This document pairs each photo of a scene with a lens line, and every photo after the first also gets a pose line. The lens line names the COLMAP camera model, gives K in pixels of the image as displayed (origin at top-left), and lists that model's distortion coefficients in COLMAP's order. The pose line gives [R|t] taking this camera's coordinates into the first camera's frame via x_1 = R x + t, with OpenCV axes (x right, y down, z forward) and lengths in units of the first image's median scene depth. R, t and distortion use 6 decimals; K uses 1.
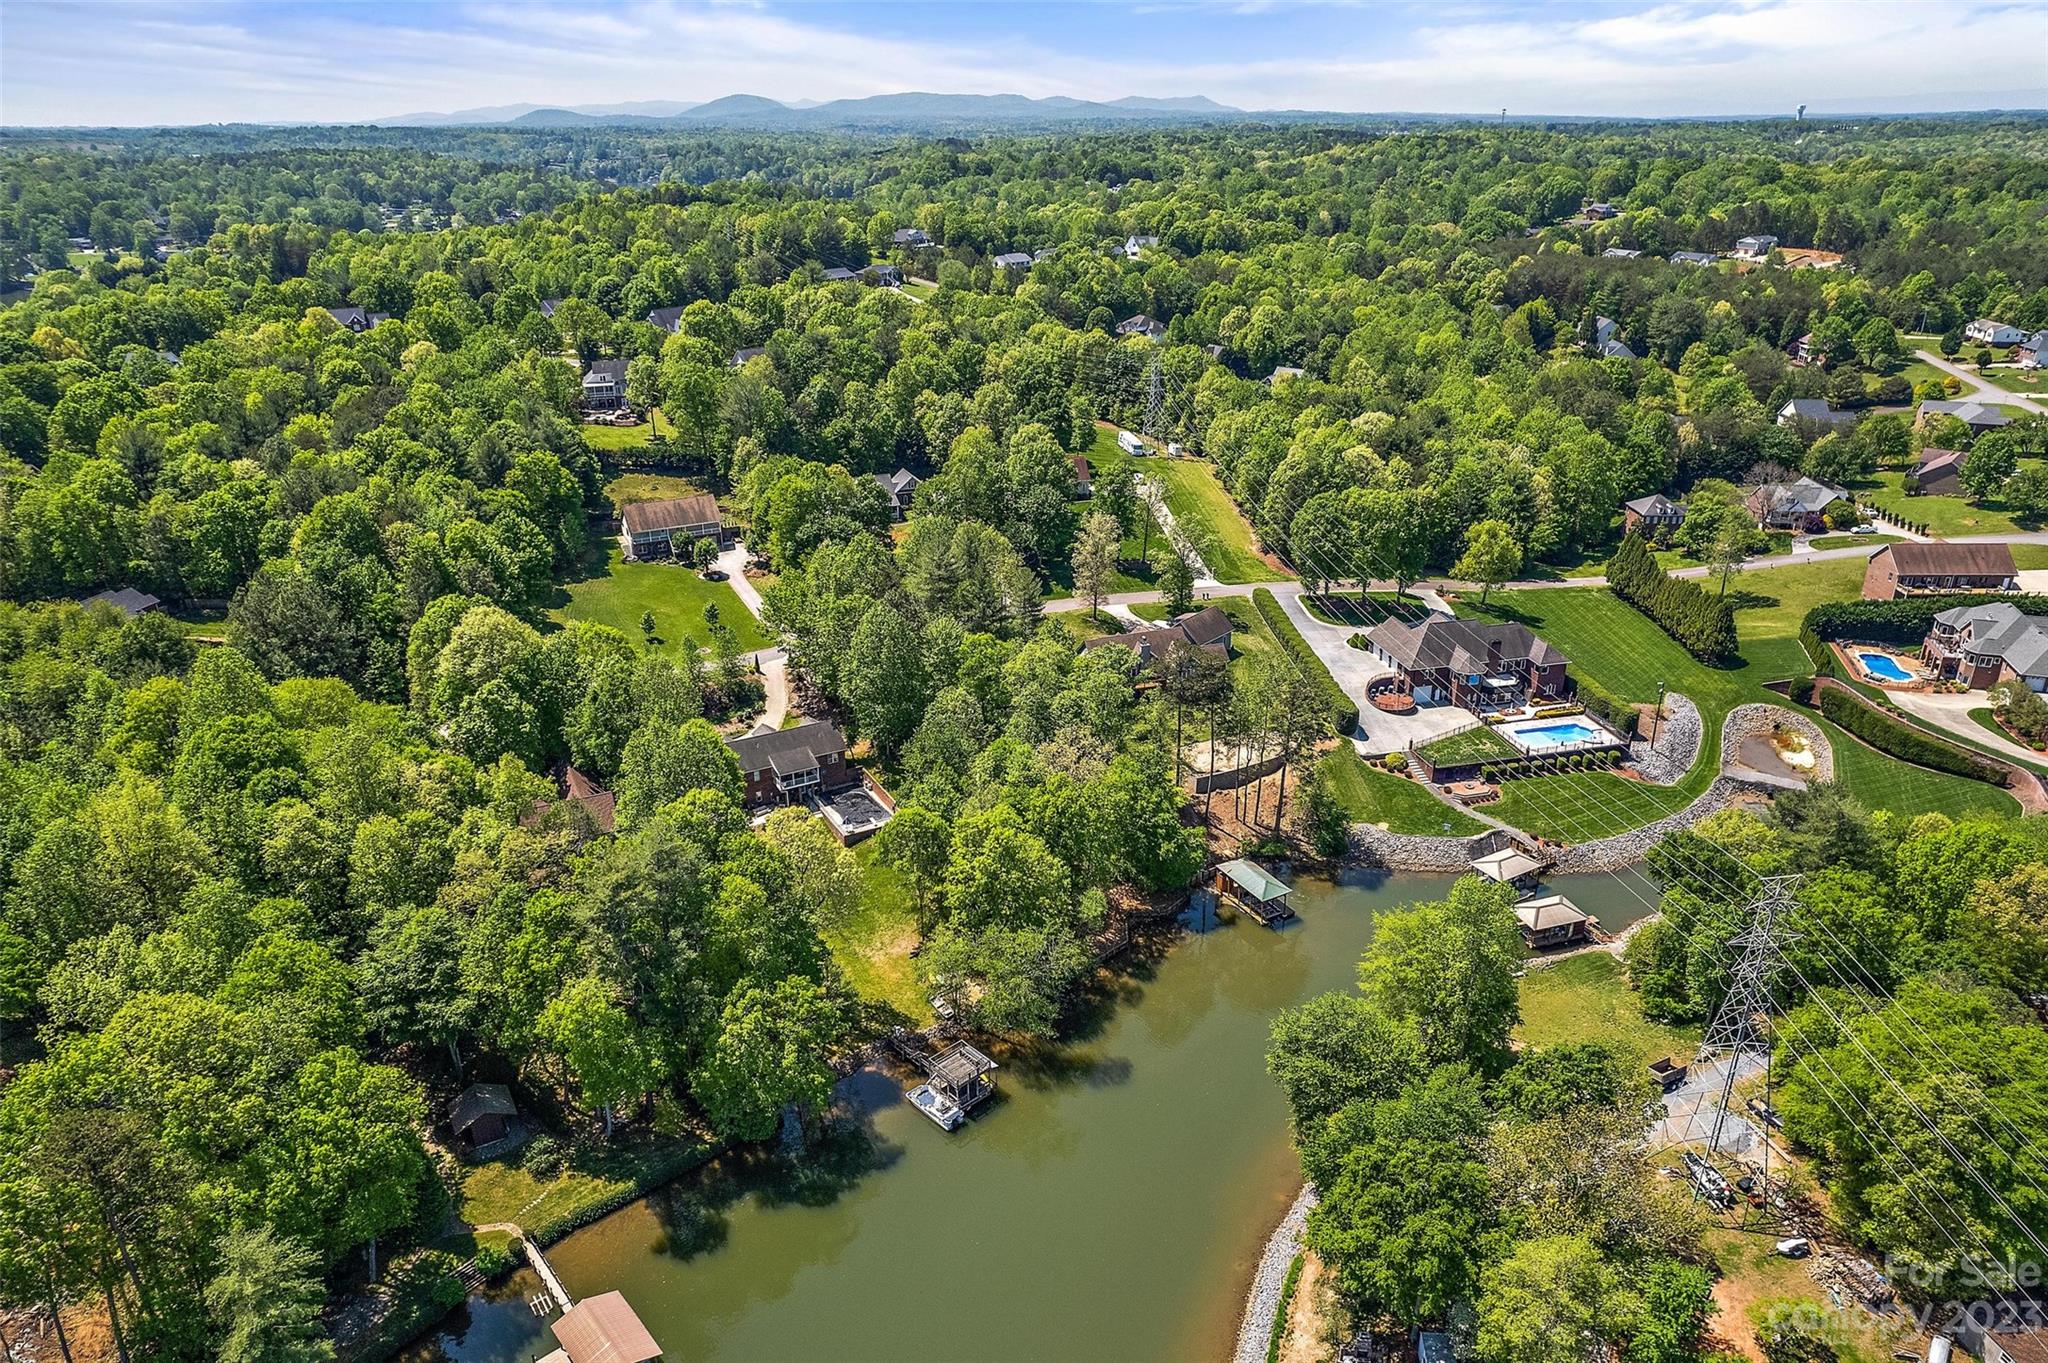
lens RADIAL K [[1345.2, 0, 1024.0], [0, 1345.2, 681.5], [0, 0, 1]] dist [-0.083703, 0.073072]
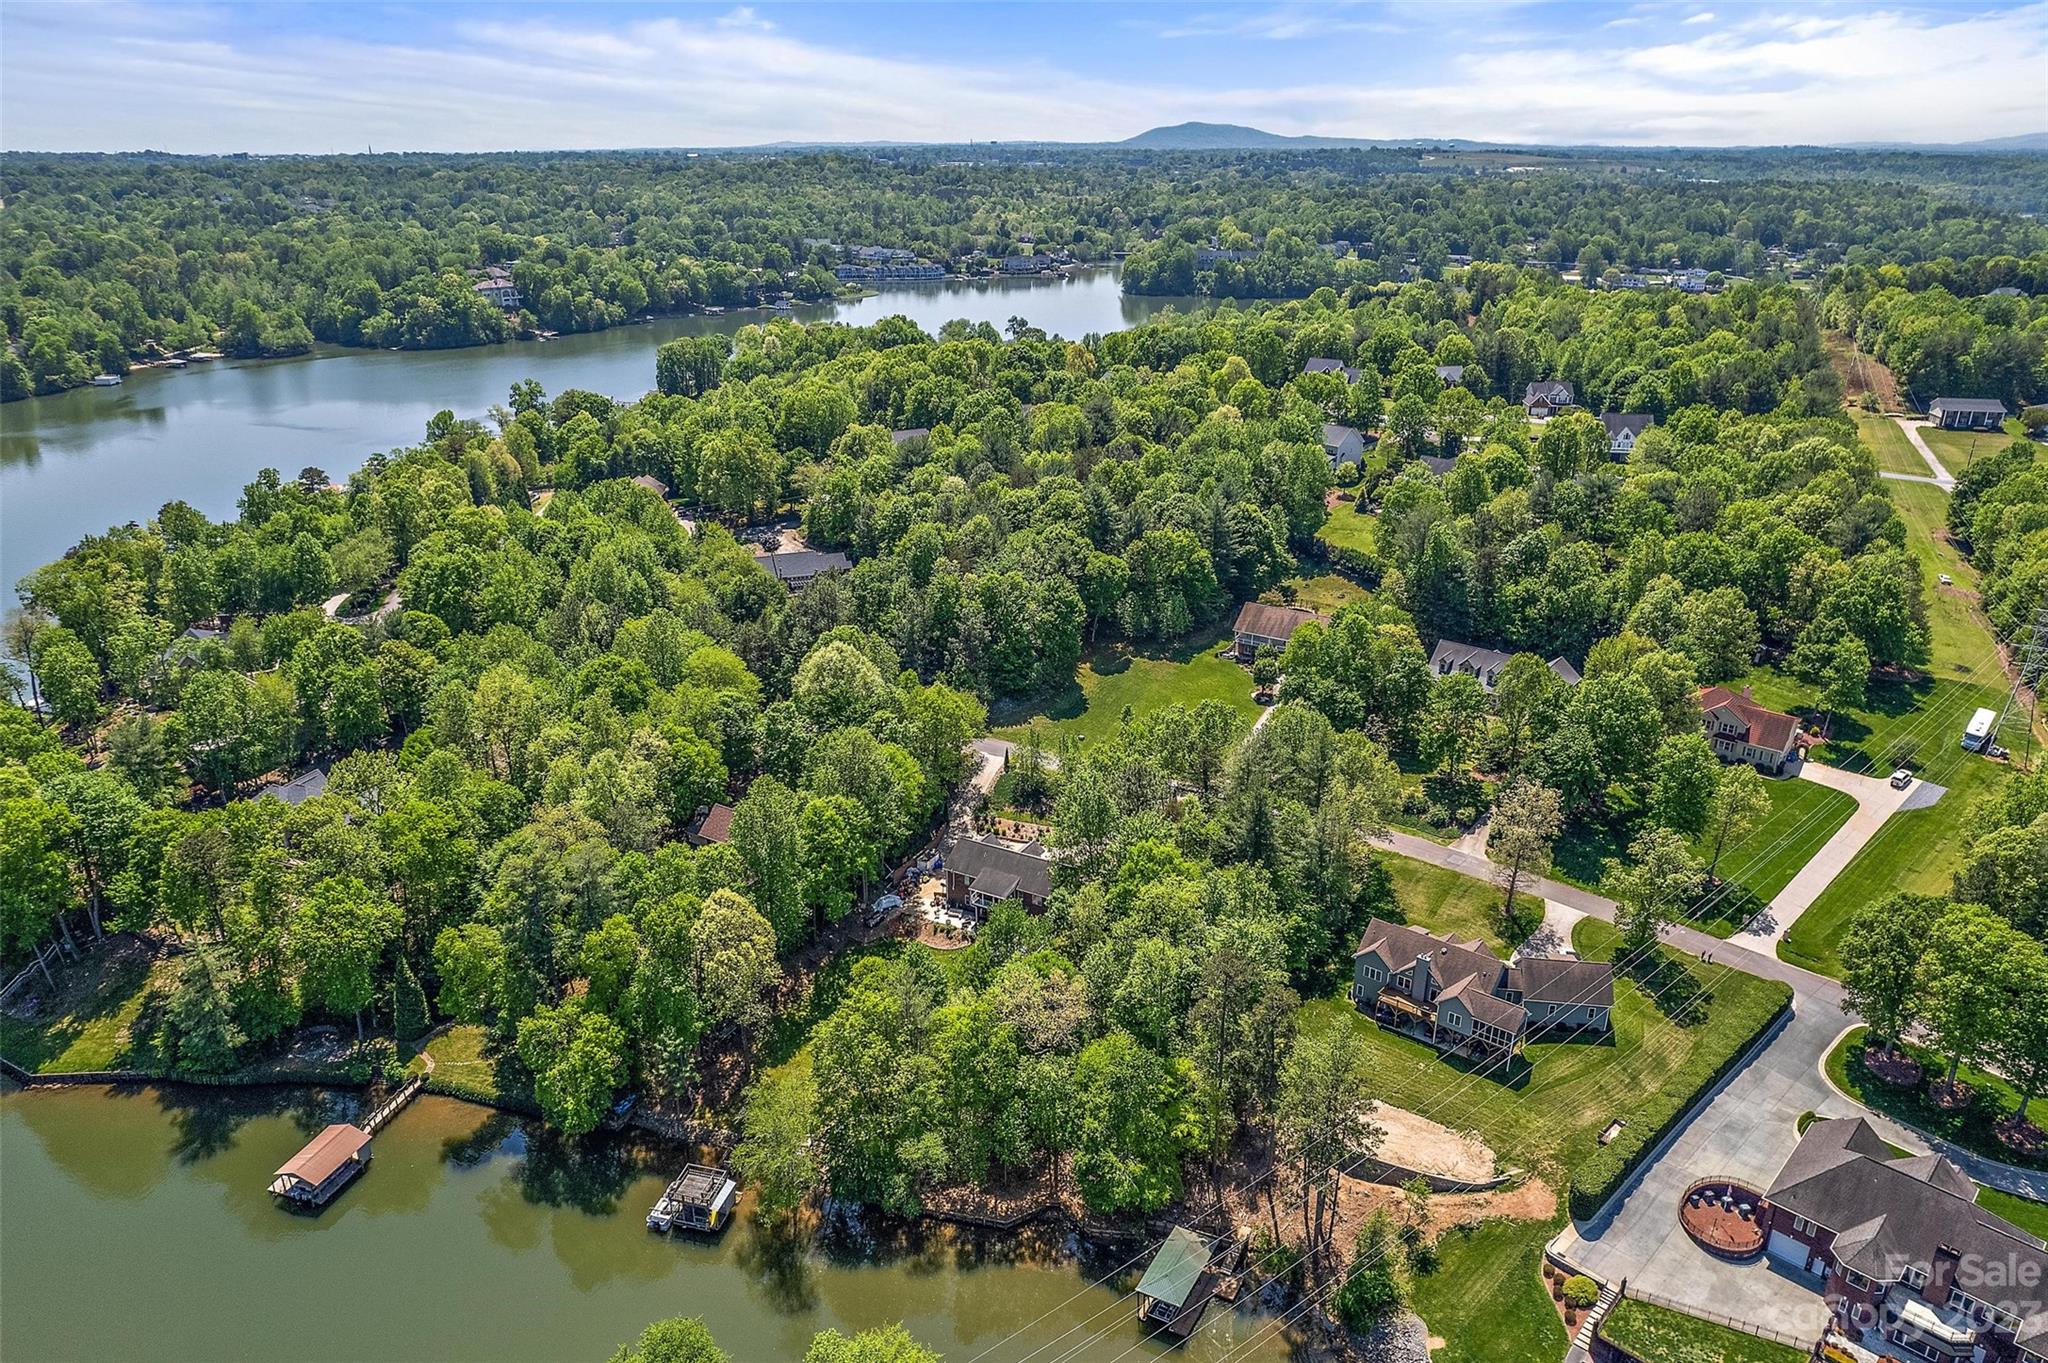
lens RADIAL K [[1386.7, 0, 1024.0], [0, 1386.7, 681.5], [0, 0, 1]] dist [-0.084588, 0.080454]
pose [[0.536176, 0.316631, -0.782471, 0.468727], [-0.335682, 0.930511, 0.146515, -0.186893], [0.774489, 0.184103, 0.605205, 0.285293]]
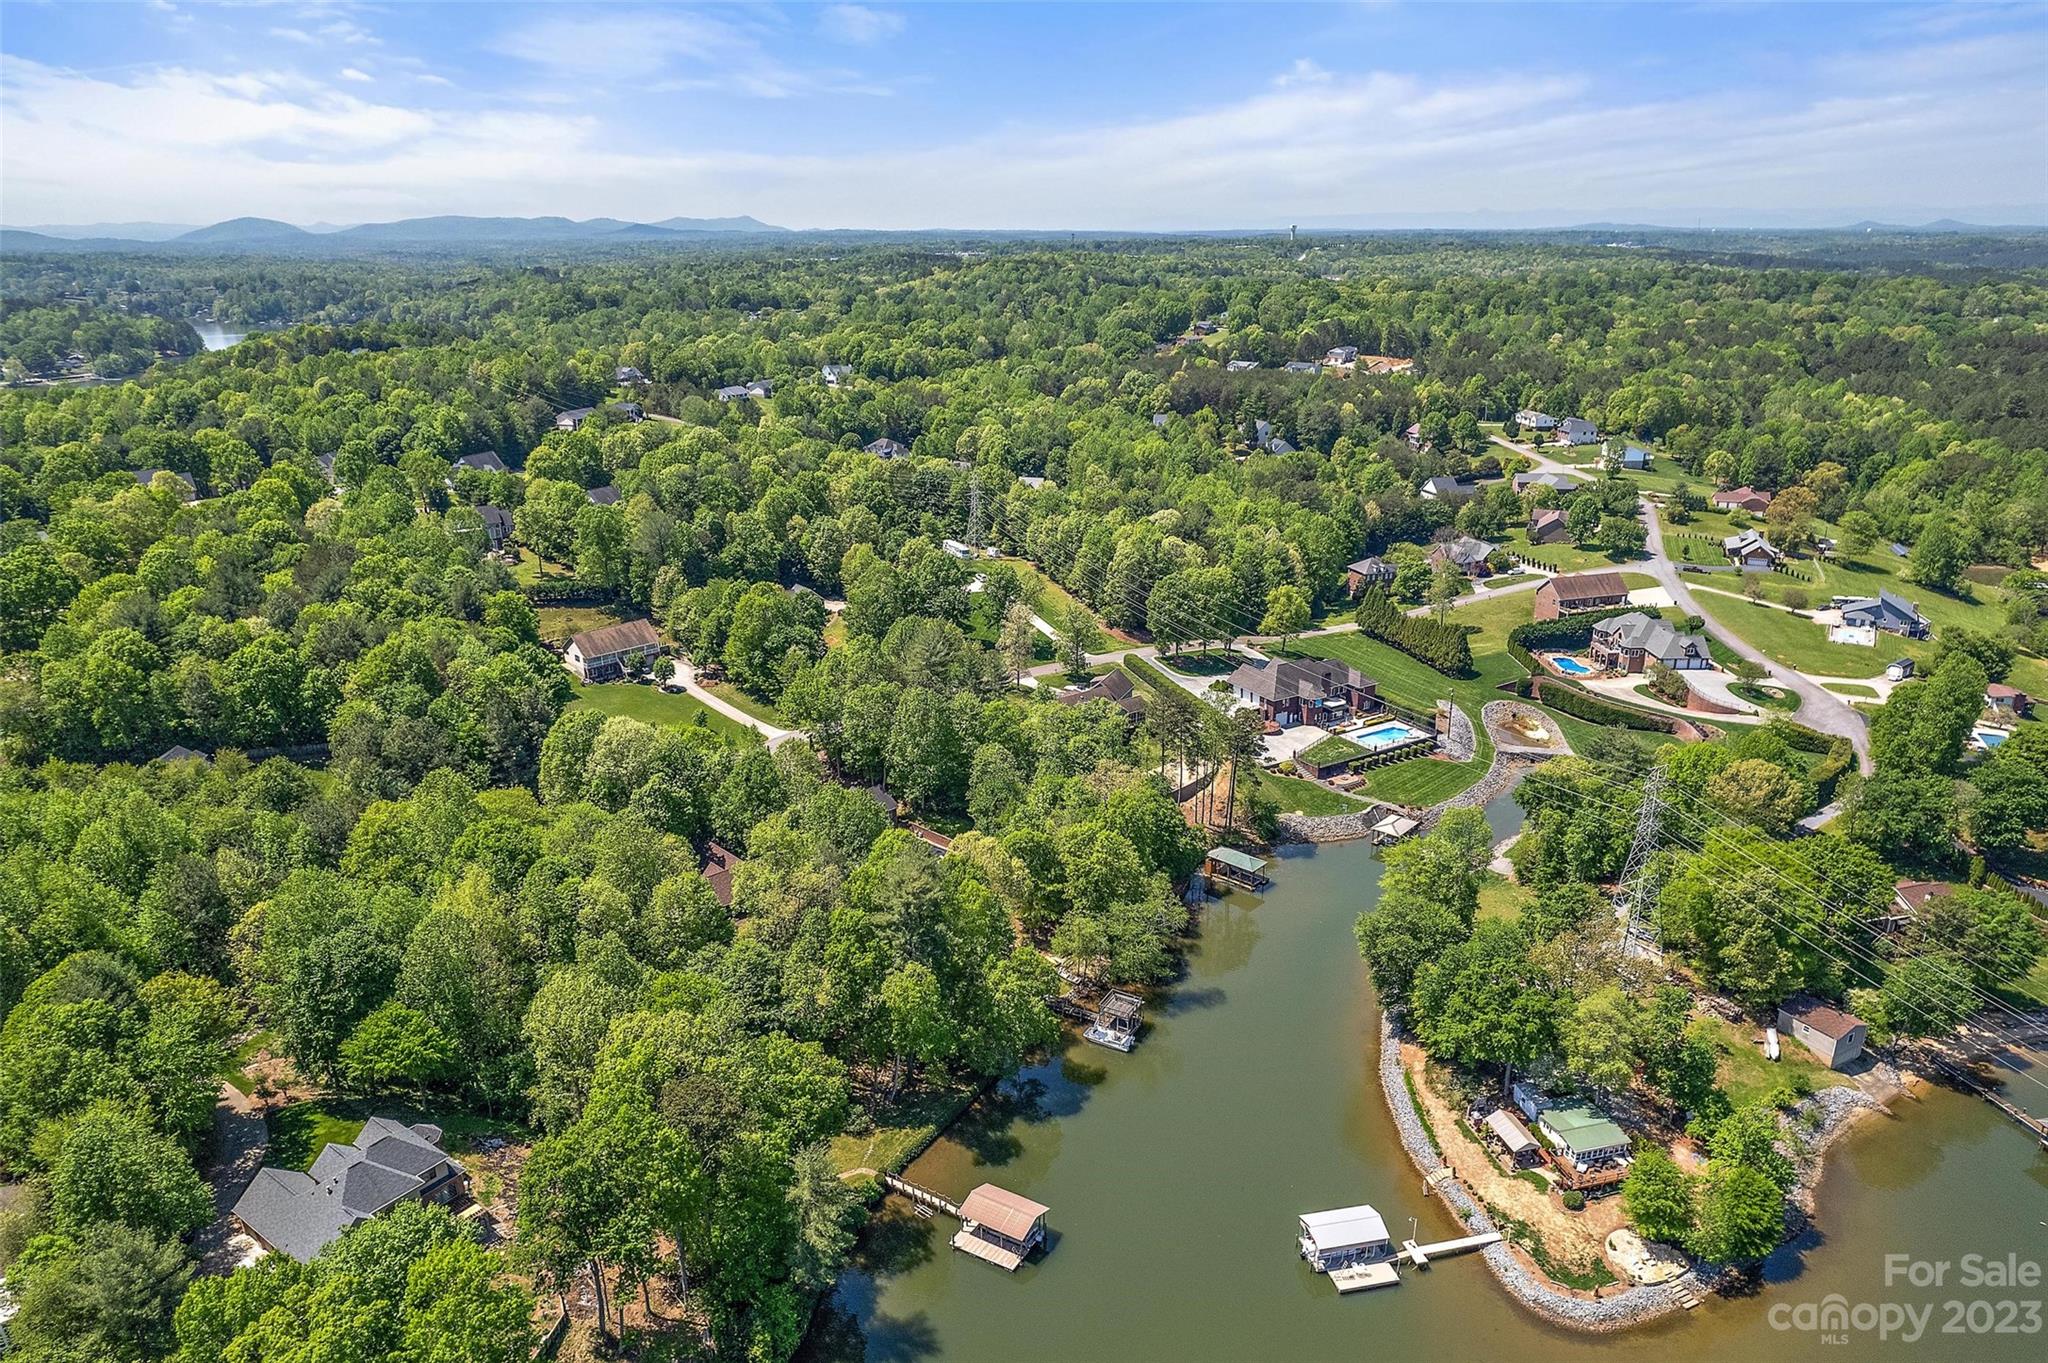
lens RADIAL K [[1345.2, 0, 1024.0], [0, 1345.2, 681.5], [0, 0, 1]] dist [-0.083703, 0.073072]
pose [[0.950806, -0.098661, 0.293654, -0.296777], [0.121786, 0.990650, -0.061487, 0.021170], [-0.284842, 0.094226, 0.953932, -0.167447]]
